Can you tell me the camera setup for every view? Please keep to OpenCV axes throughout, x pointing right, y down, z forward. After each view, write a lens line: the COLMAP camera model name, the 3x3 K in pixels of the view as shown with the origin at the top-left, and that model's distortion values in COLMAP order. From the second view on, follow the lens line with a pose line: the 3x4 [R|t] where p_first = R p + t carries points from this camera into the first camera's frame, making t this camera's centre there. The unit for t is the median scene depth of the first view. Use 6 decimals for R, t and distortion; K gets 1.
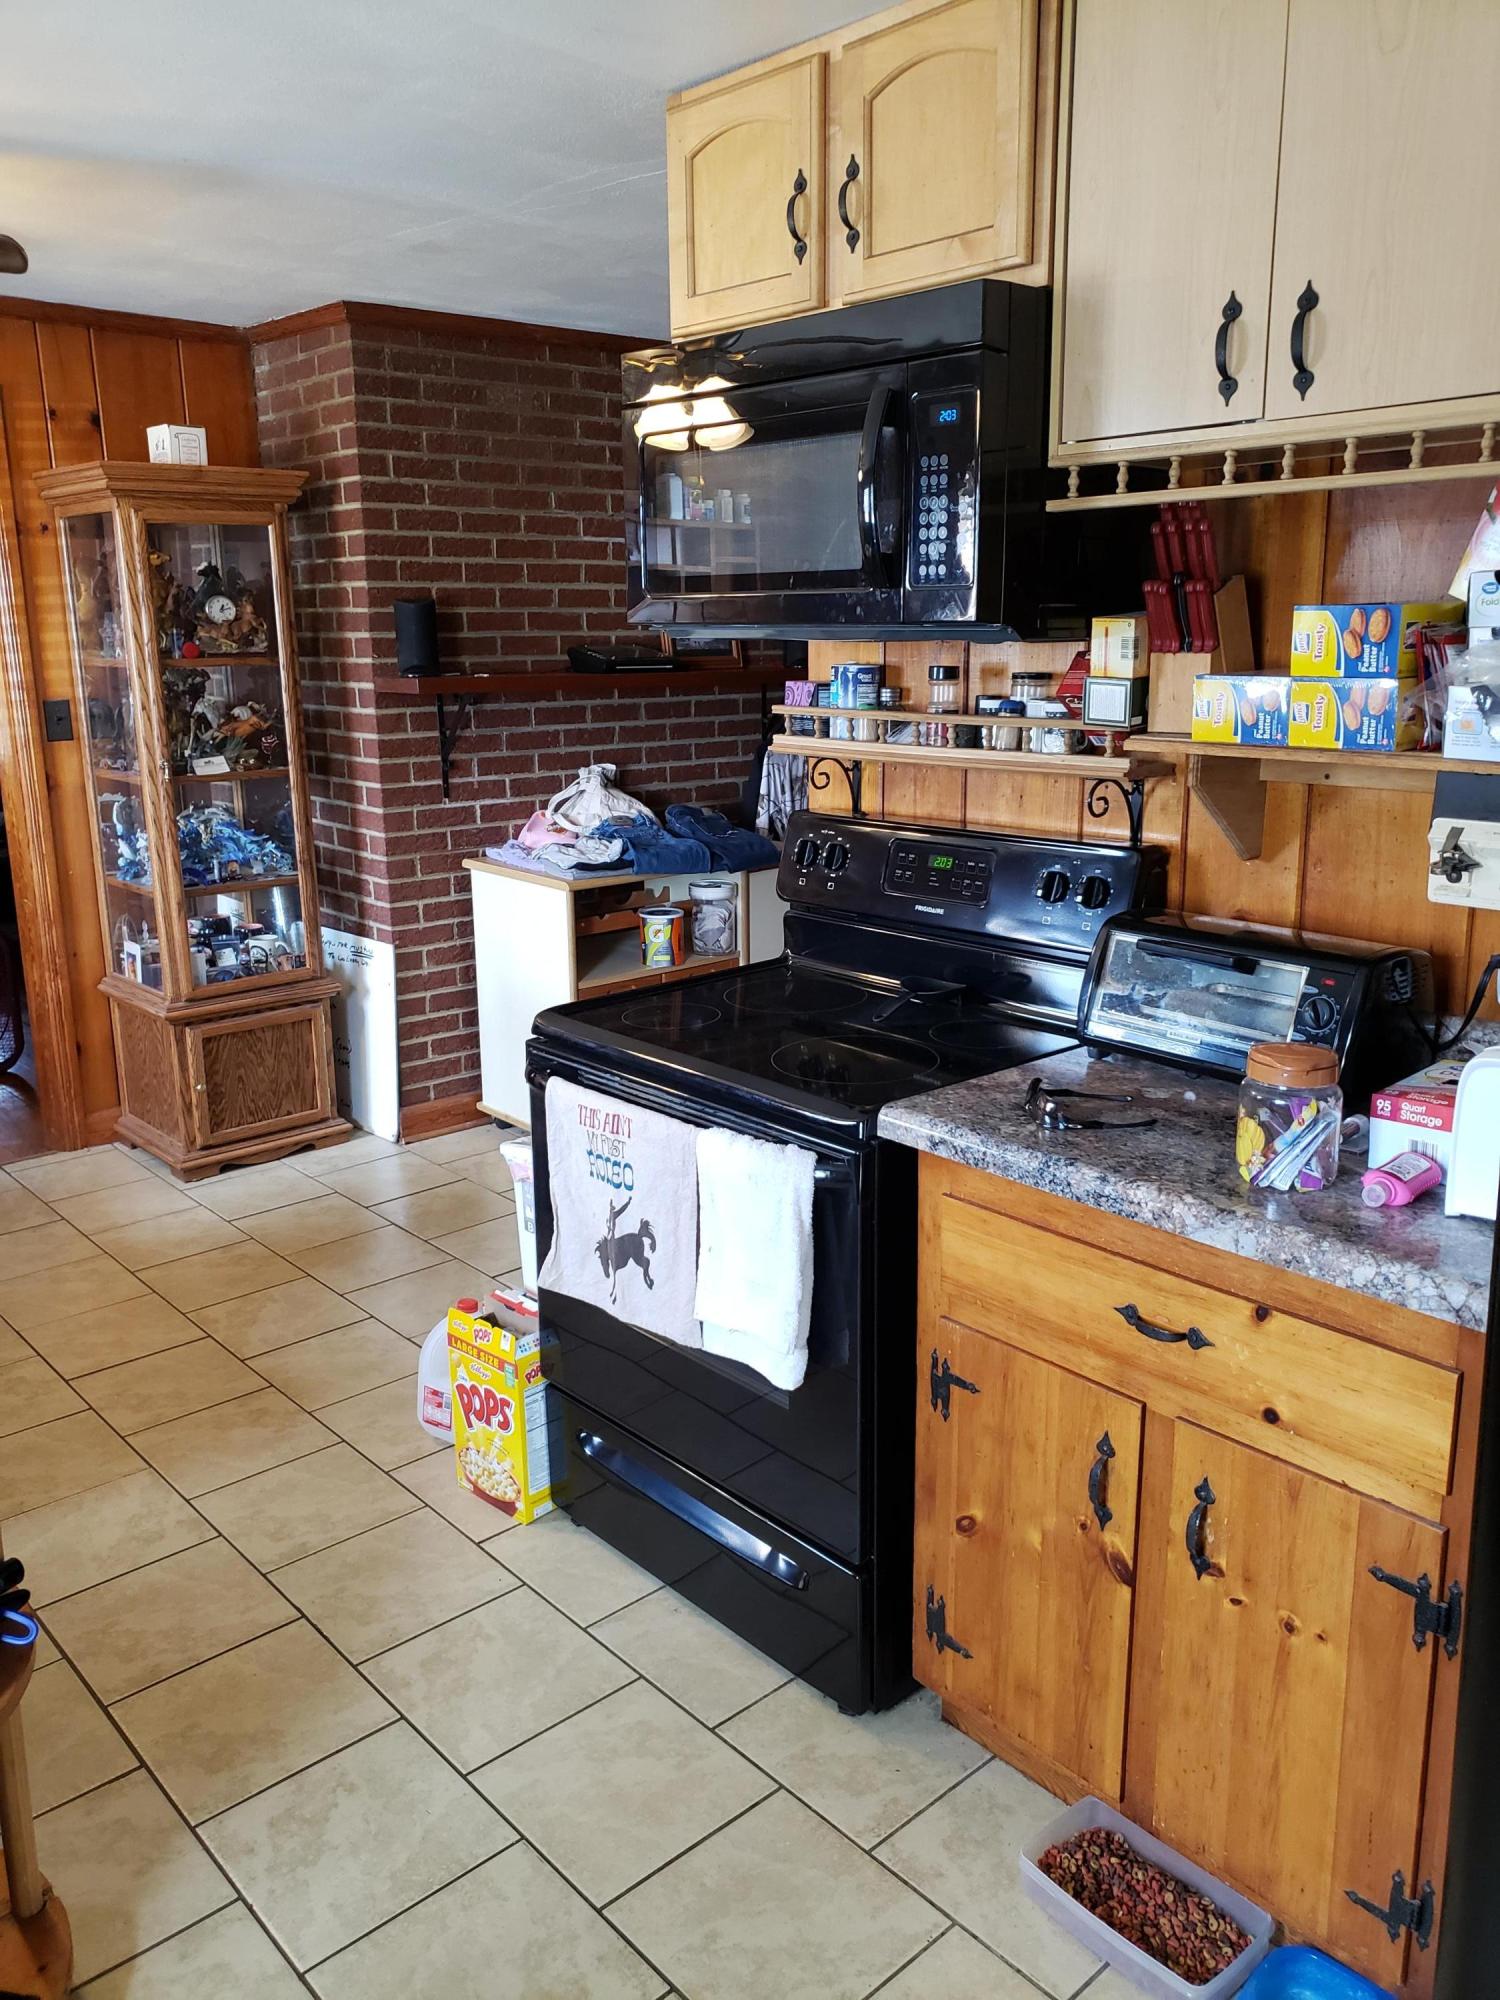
lens RADIAL K [[1551.1, 0, 807.0], [0, 1551.1, 1002.7], [0, 0, 1]] dist [0.036376, -0.097672]
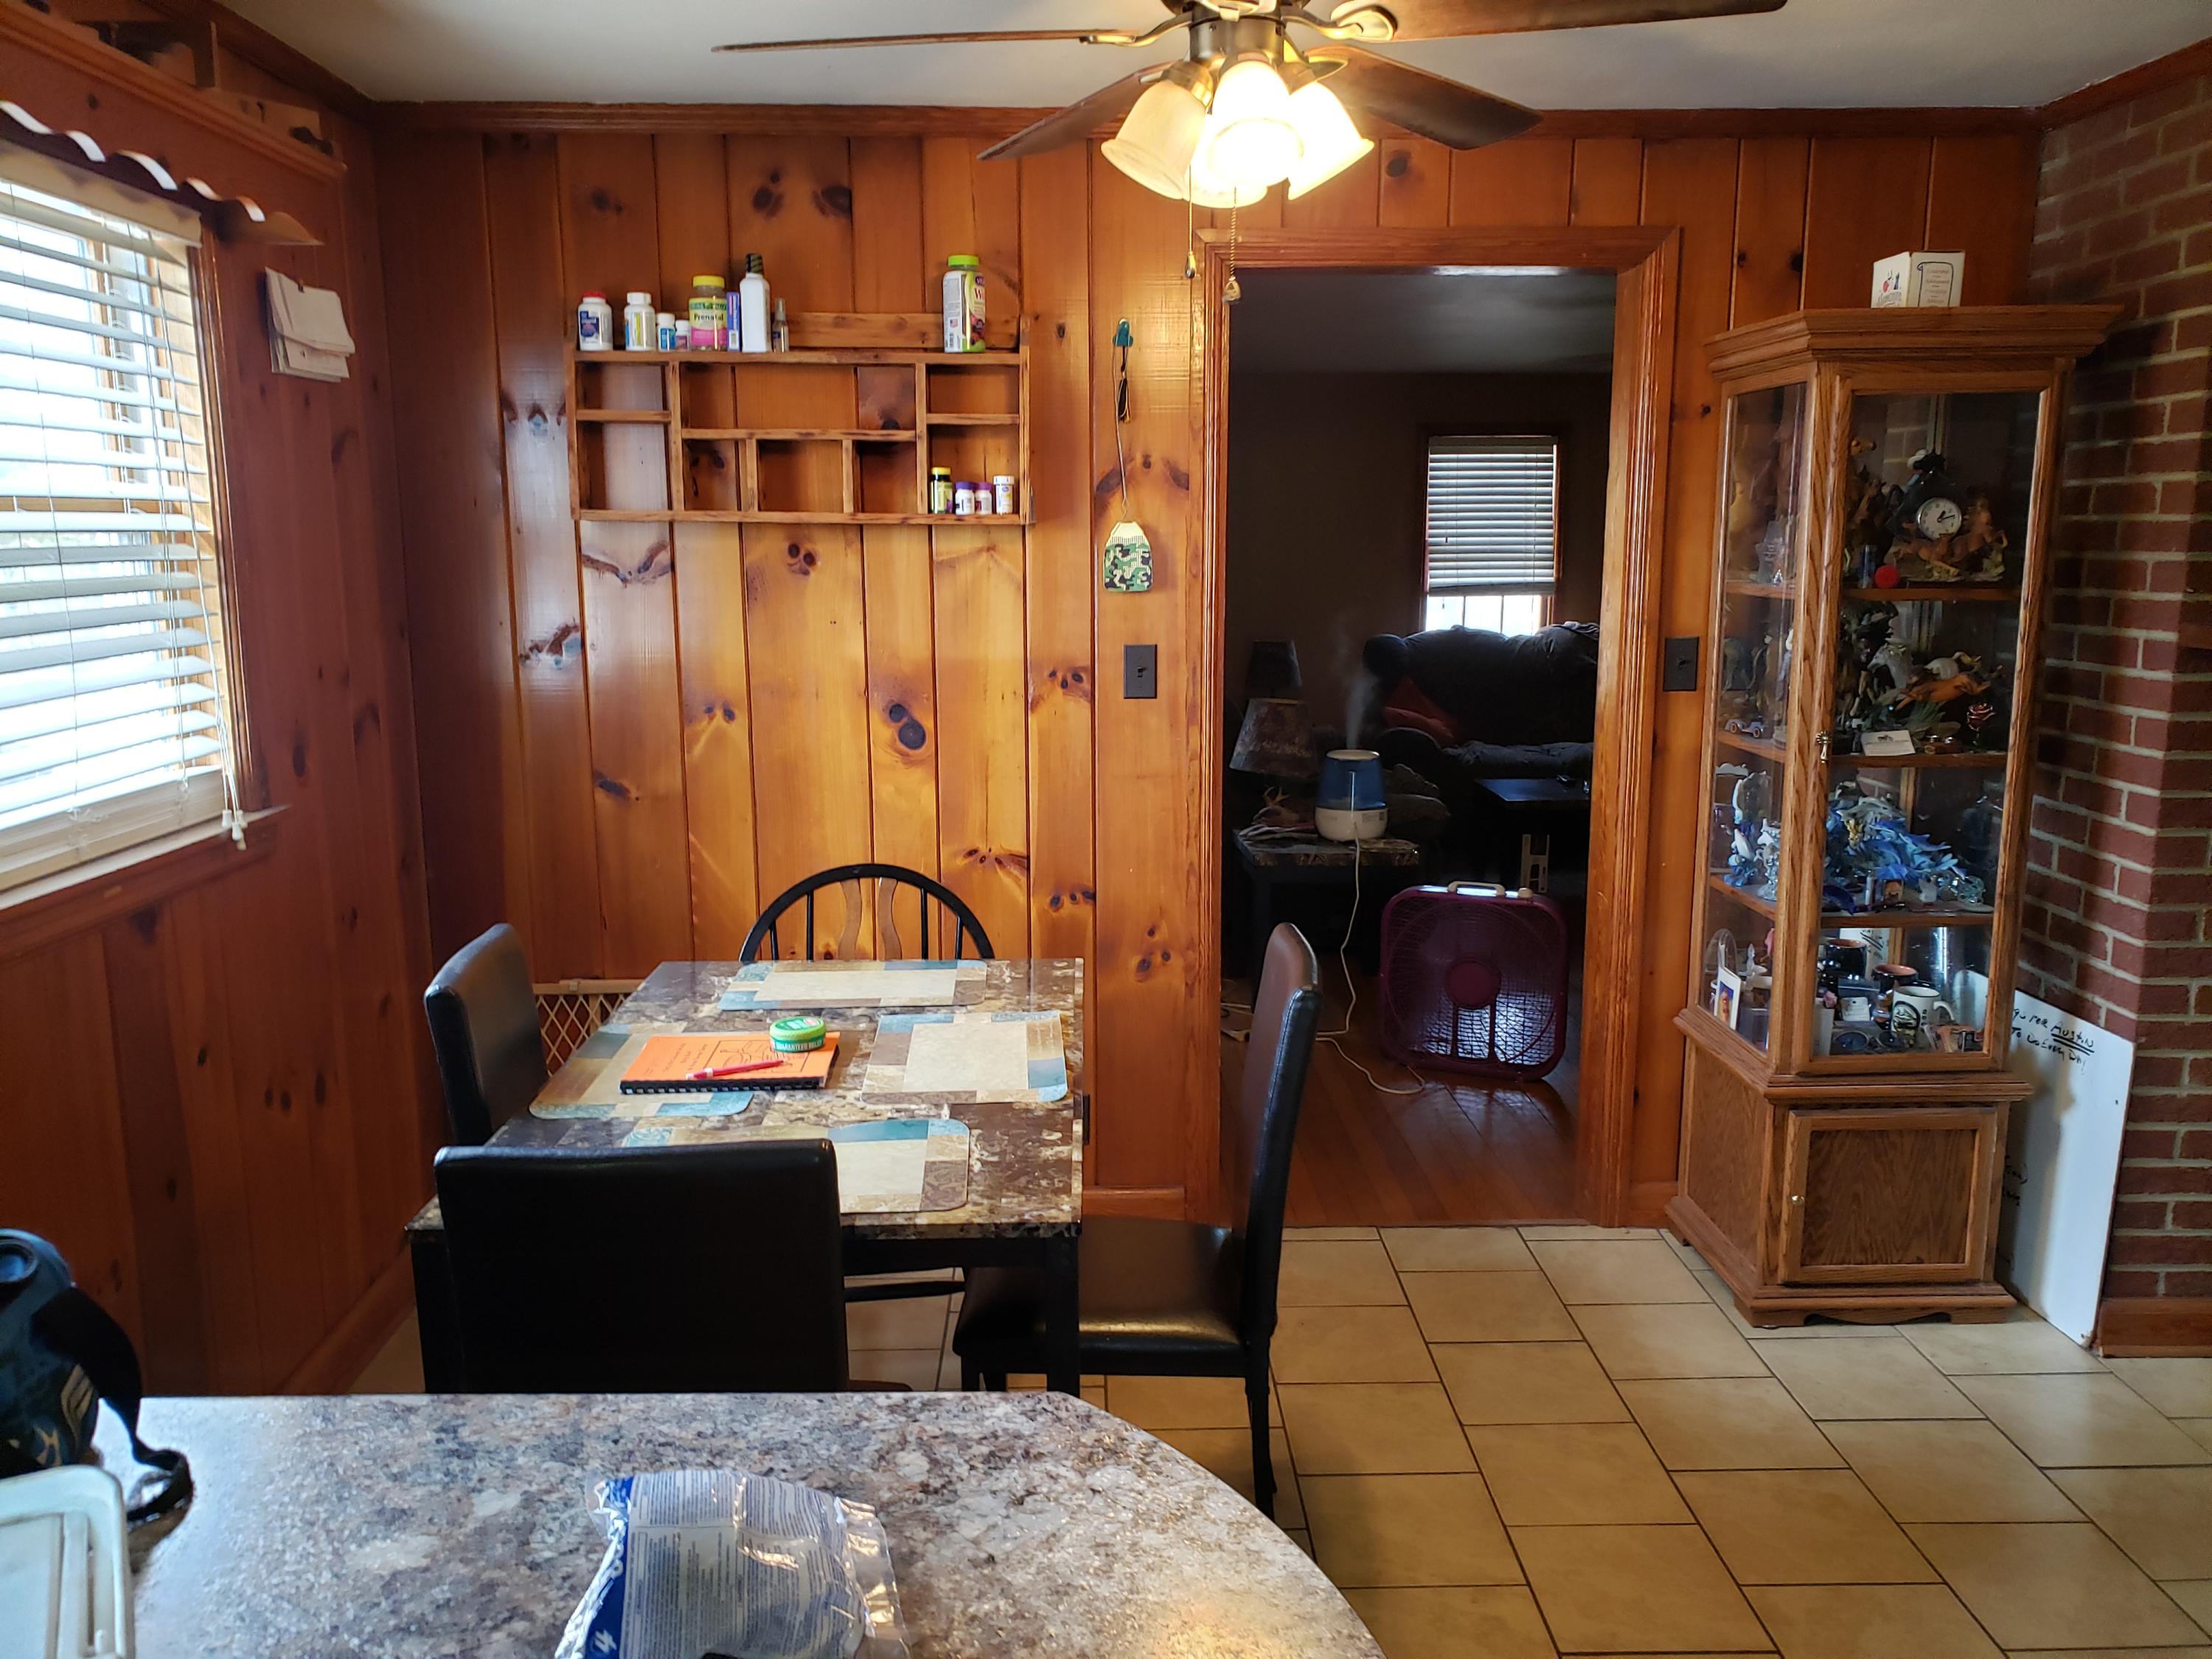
lens RADIAL K [[1724.0, 0, 1106.0], [0, 1724.0, 829.5], [0, 0, 1]] dist [0.004543, 0.002252]
pose [[0.739963, 0.114716, -0.662793, -0.124767], [-0.159328, 0.987201, -0.007014, -0.052448], [0.653505, 0.110791, 0.748770, 0.202418]]
